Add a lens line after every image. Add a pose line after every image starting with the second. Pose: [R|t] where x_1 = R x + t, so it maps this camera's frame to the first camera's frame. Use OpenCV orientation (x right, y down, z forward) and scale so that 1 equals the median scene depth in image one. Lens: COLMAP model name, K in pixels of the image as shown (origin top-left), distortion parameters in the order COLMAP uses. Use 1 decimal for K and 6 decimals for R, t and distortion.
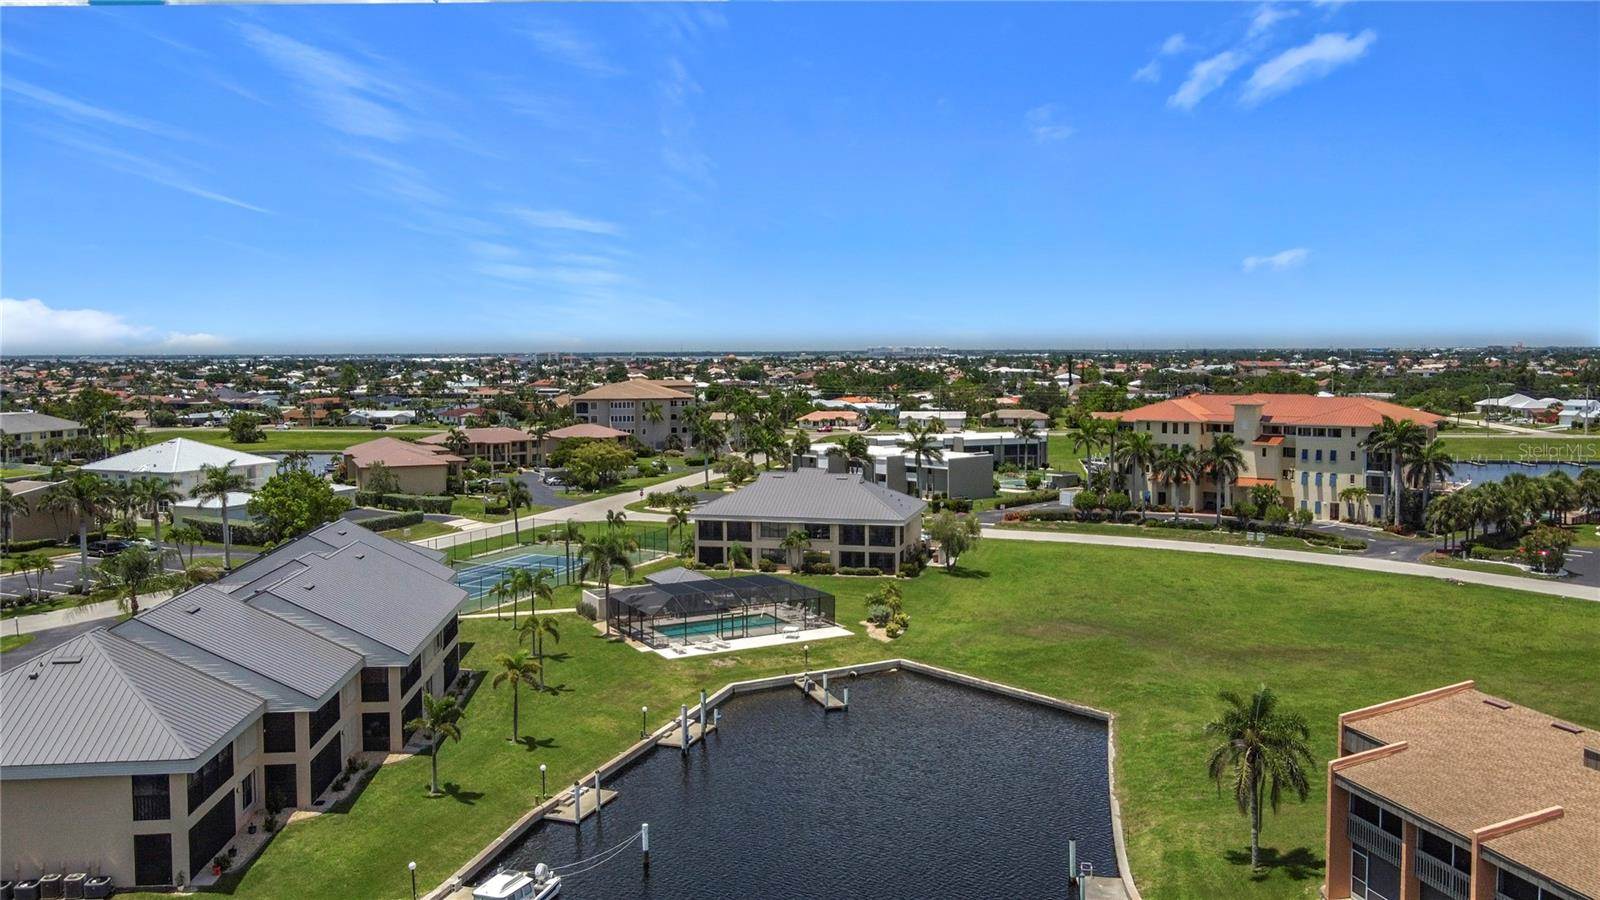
lens RADIAL K [[1263.1, 0, 795.2], [0, 1263.1, 448.6], [0, 0, 1]] dist [-0.003663, 0.054078]
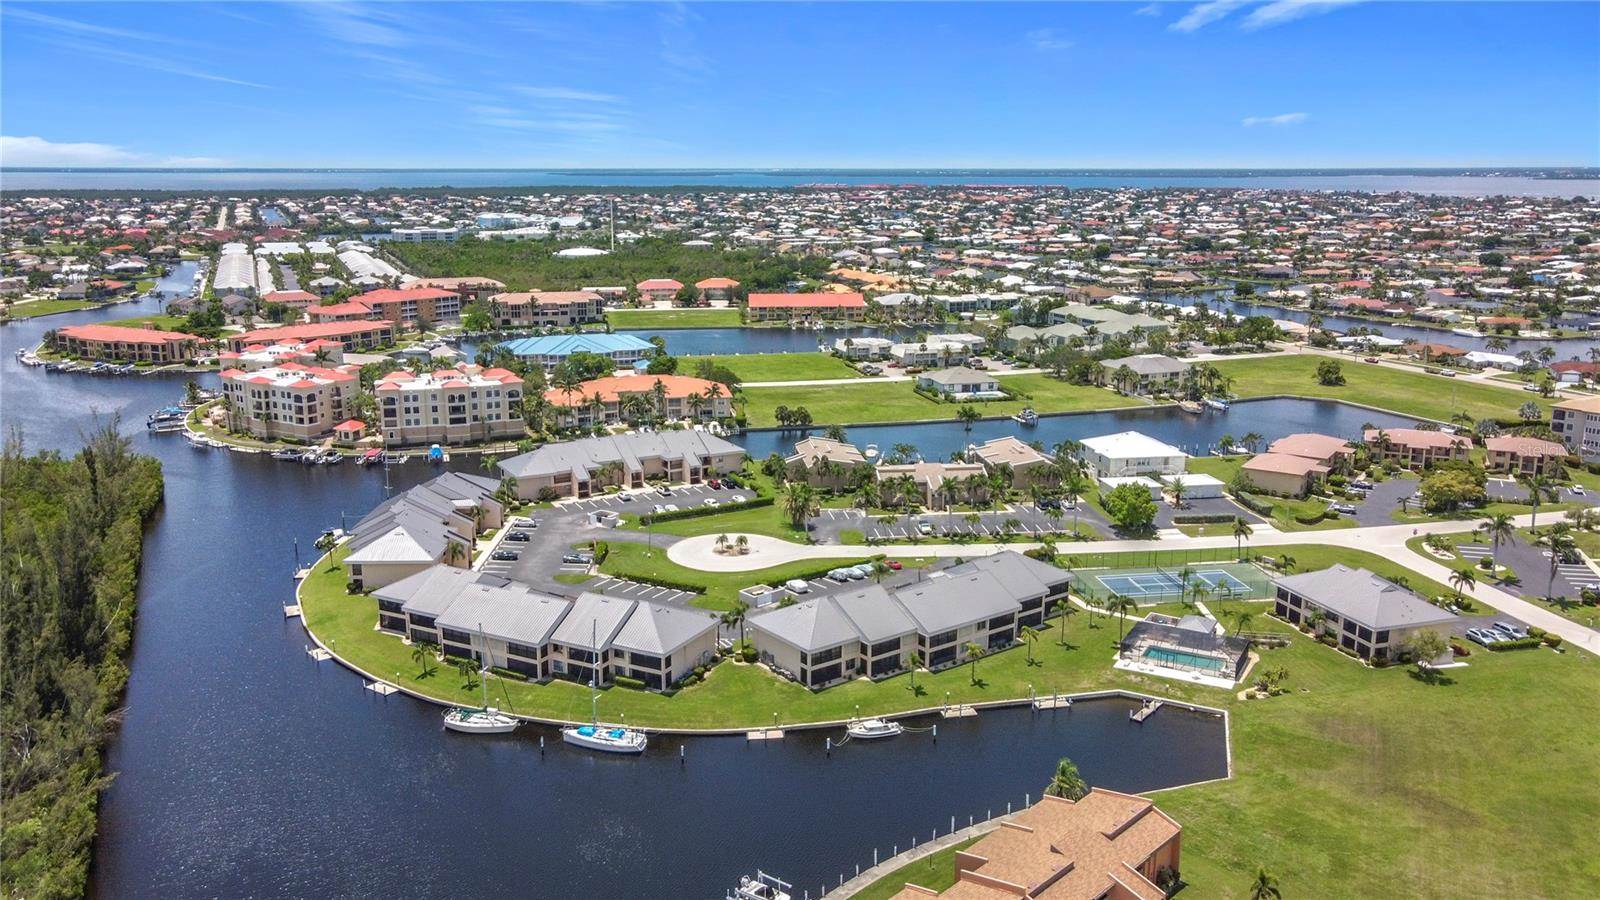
lens RADIAL K [[1263.1, 0, 795.2], [0, 1263.1, 448.6], [0, 0, 1]] dist [-0.003663, 0.054078]
pose [[0.529283, 0.189074, -0.827110, 0.881260], [-0.063477, 0.980946, 0.183620, -0.362405], [0.846067, -0.044685, 0.531200, -0.313682]]
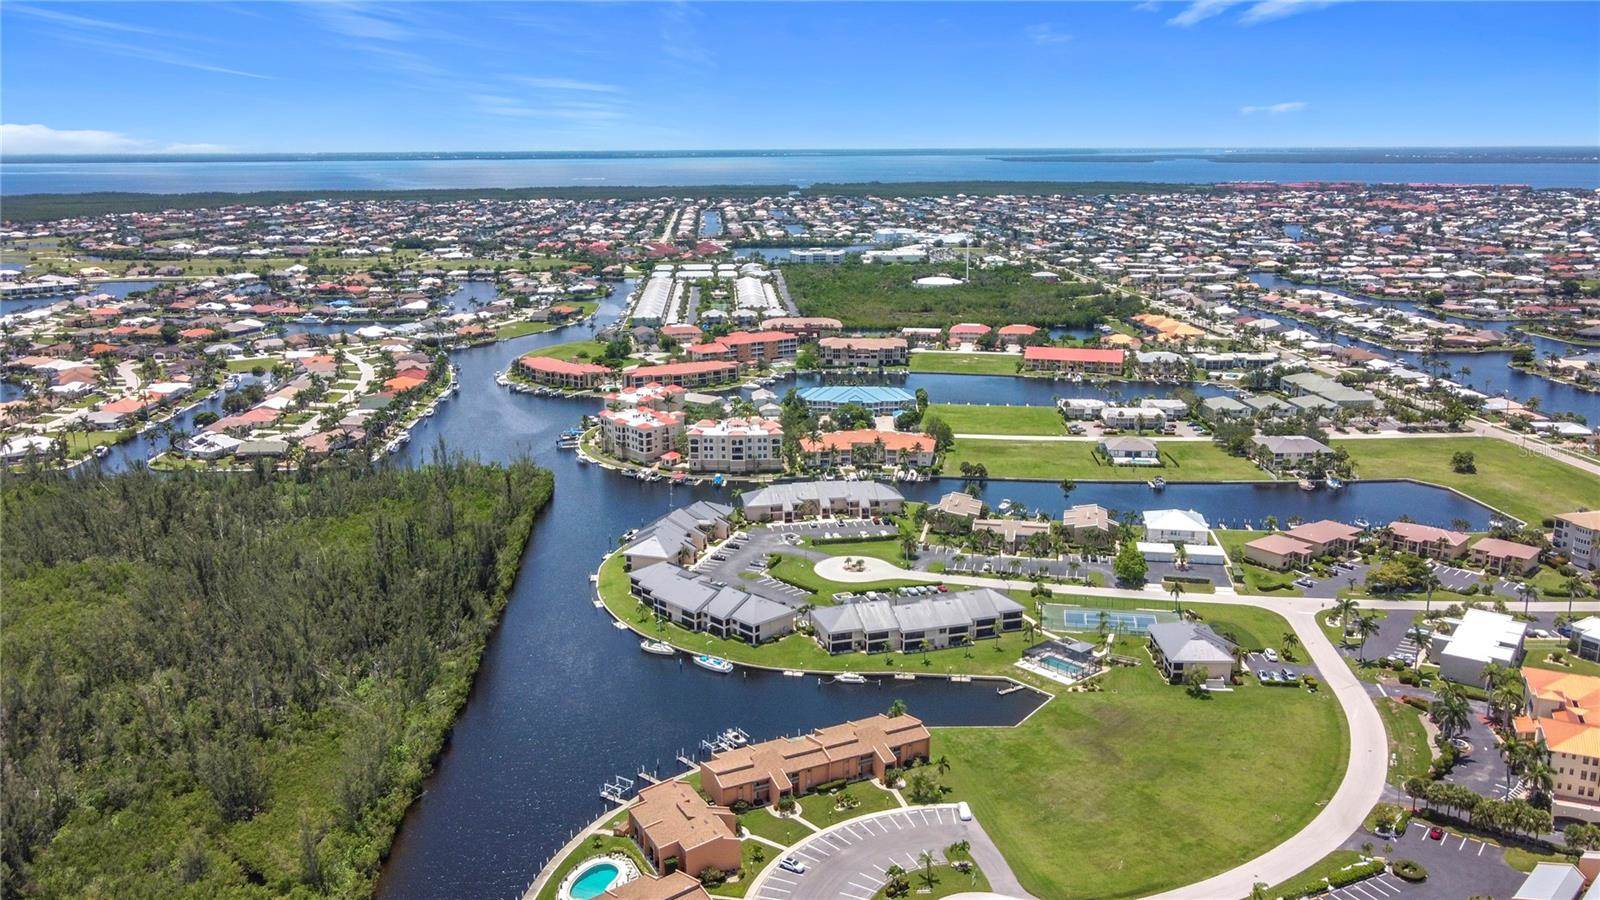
lens RADIAL K [[1266.3, 0, 800.0], [0, 1266.3, 450.0], [0, 0, 1]] dist [-0.028784, 0.062483]
pose [[0.219696, 0.230868, -0.947857, 2.051672], [-0.068144, 0.972854, 0.221161, -0.788685], [0.973185, 0.016002, 0.229465, -0.215840]]
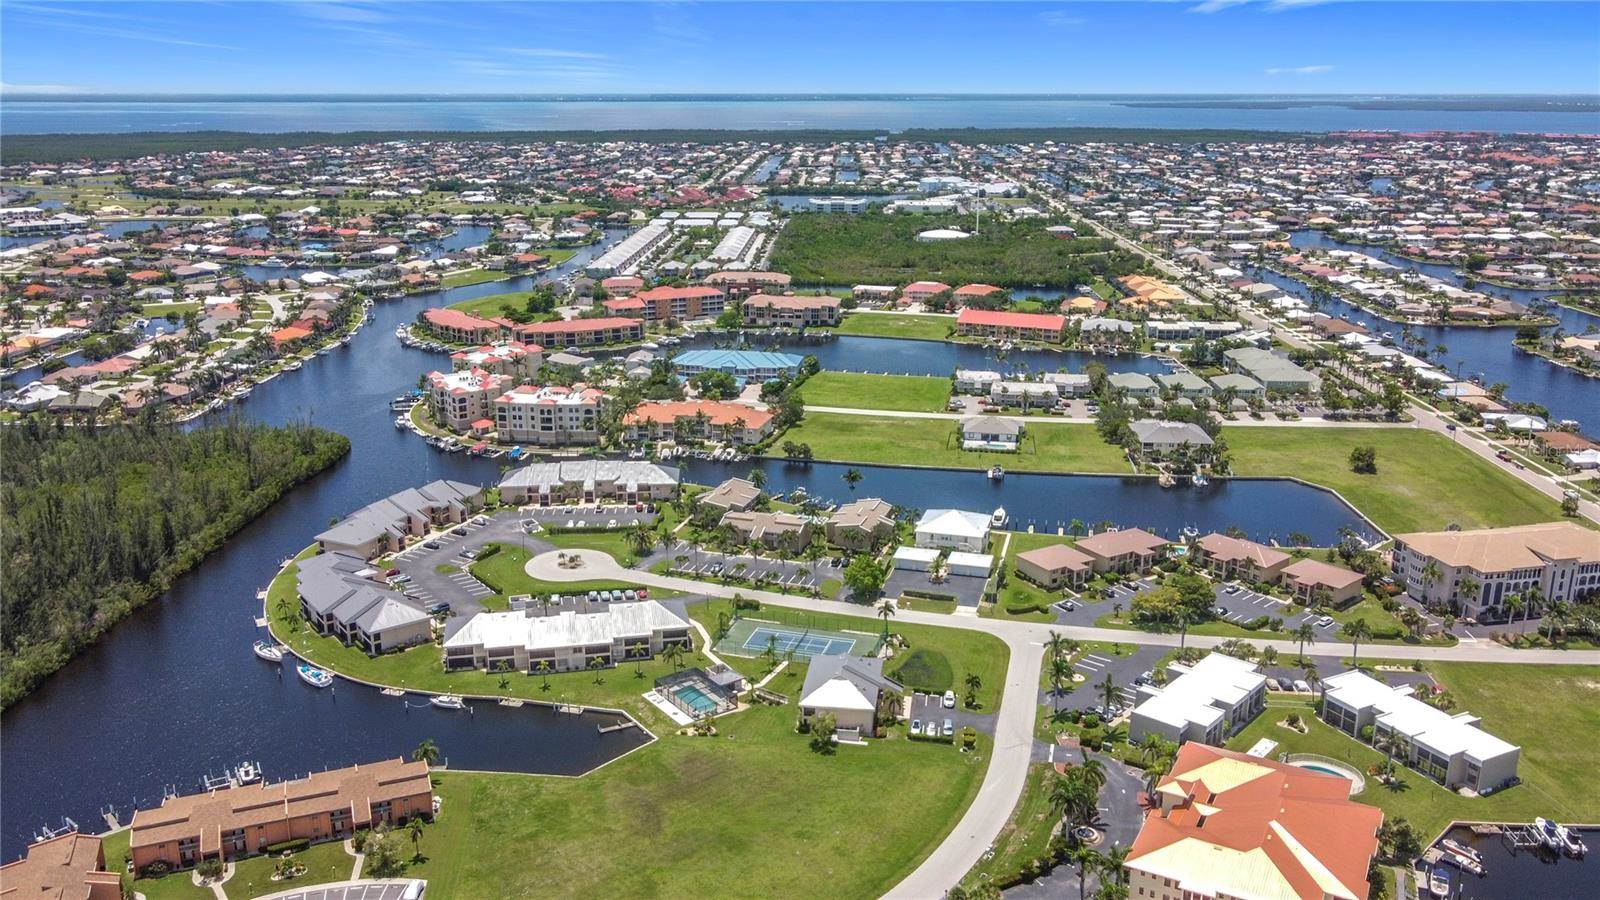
lens RADIAL K [[1266.3, 0, 800.0], [0, 1266.3, 450.0], [0, 0, 1]] dist [-0.028784, 0.062483]
pose [[0.122696, 0.275938, -0.953312, 1.844845], [-0.075129, 0.960396, 0.268319, -0.847773], [0.989597, 0.038700, 0.138567, 0.705643]]
